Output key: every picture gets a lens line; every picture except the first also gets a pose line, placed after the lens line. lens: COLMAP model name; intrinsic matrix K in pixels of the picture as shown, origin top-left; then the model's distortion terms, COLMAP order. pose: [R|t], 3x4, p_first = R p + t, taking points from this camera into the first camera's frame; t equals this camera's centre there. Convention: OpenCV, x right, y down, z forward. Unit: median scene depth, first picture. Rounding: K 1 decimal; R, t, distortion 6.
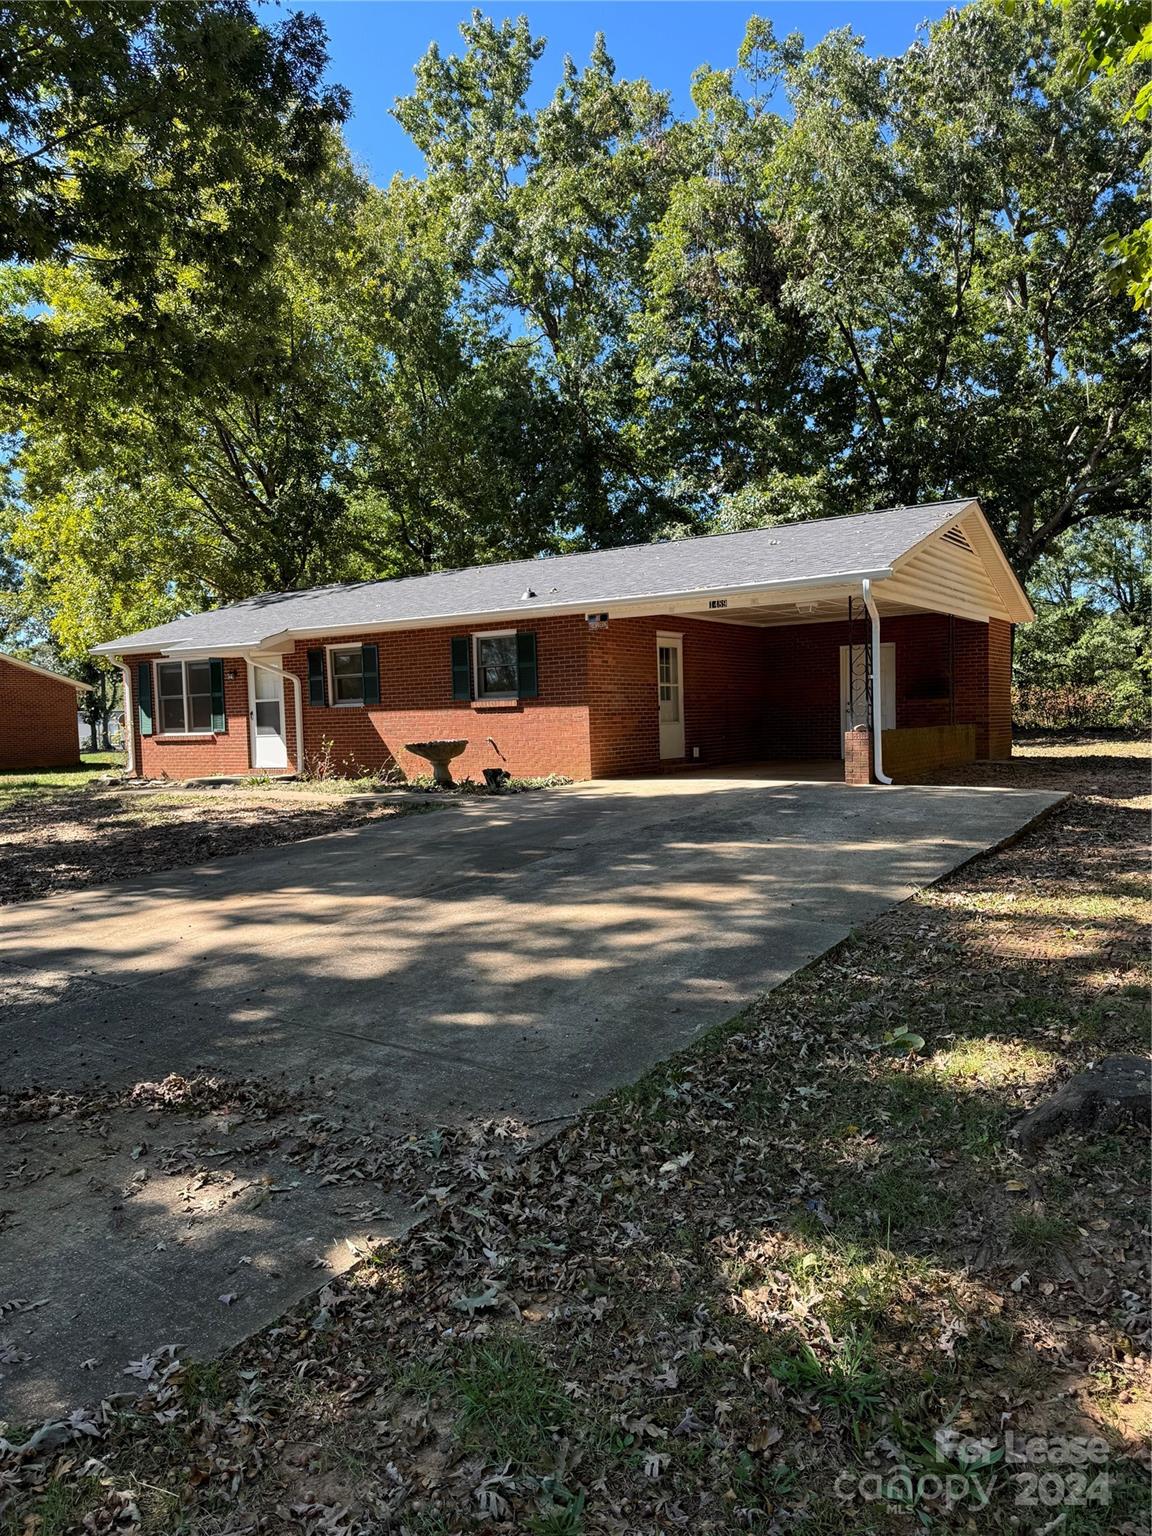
lens RADIAL K [[1041.1, 0, 576.0], [0, 1041.1, 768.0], [0, 0, 1]] dist [0.149844, -0.169474]
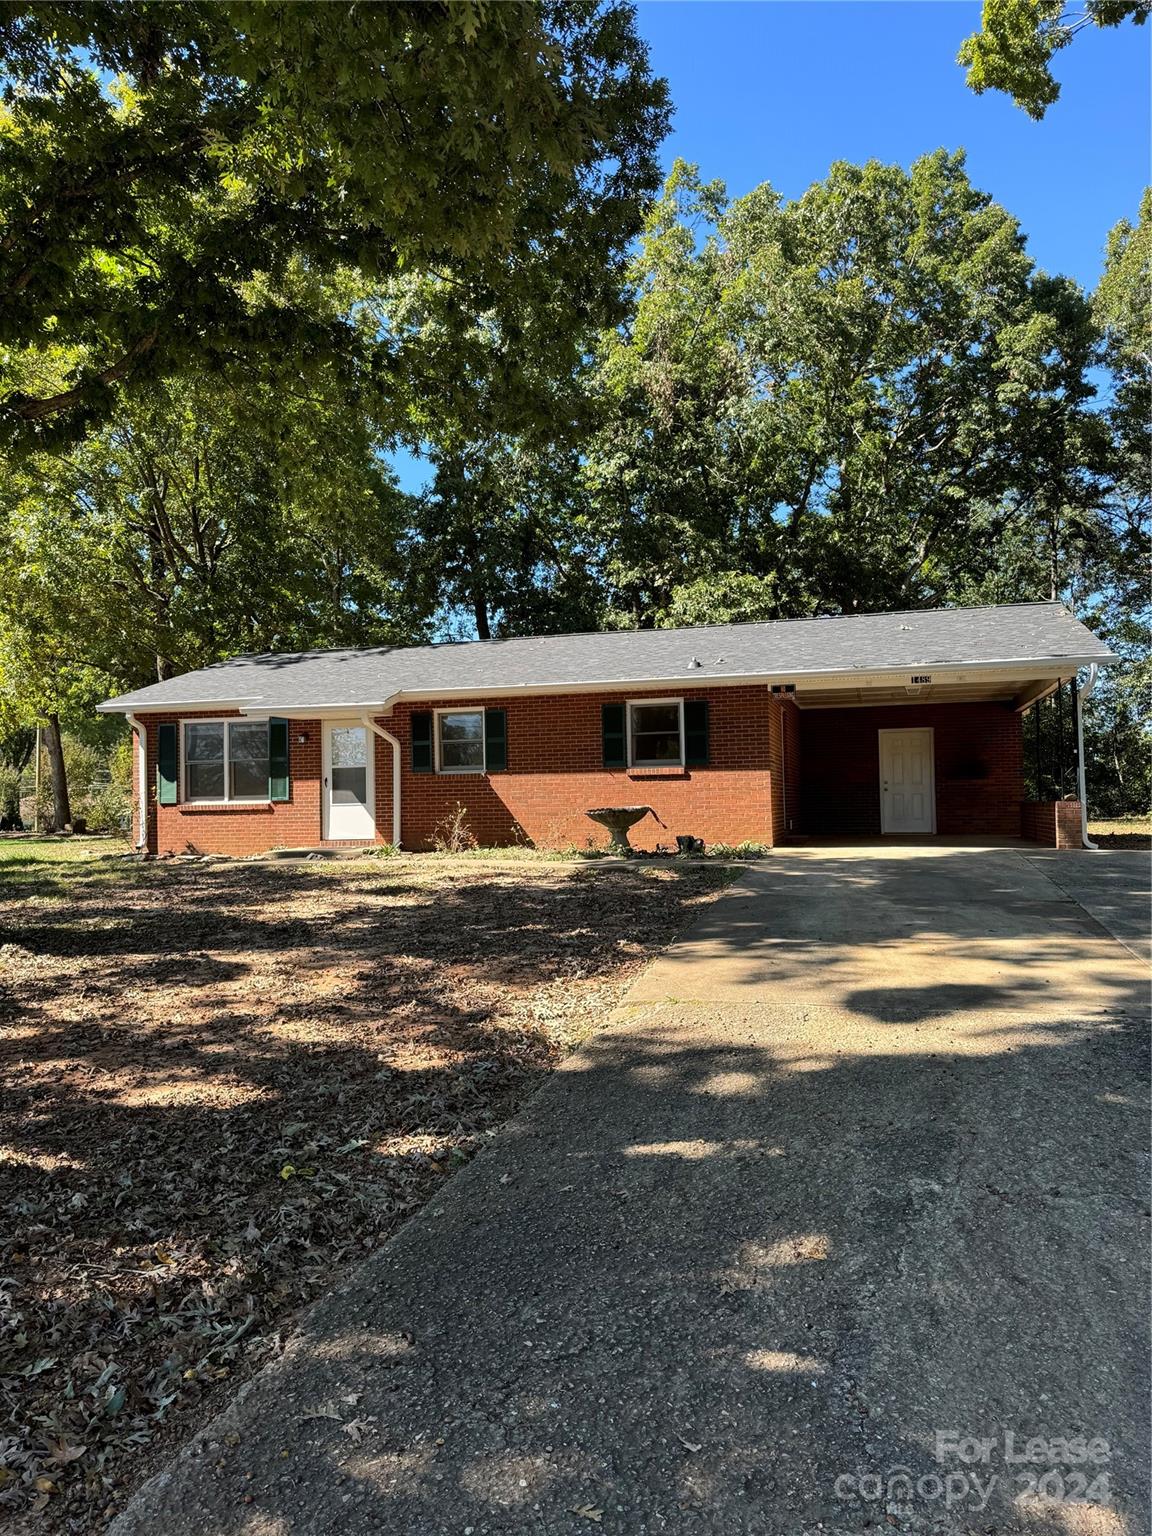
lens RADIAL K [[1041.1, 0, 576.0], [0, 1041.1, 768.0], [0, 0, 1]] dist [0.149844, -0.169474]
pose [[0.957188, 0.023610, 0.288502, -0.356937], [0.001664, 0.996203, -0.087046, 0.017339], [-0.289462, 0.083800, 0.953514, 0.064761]]
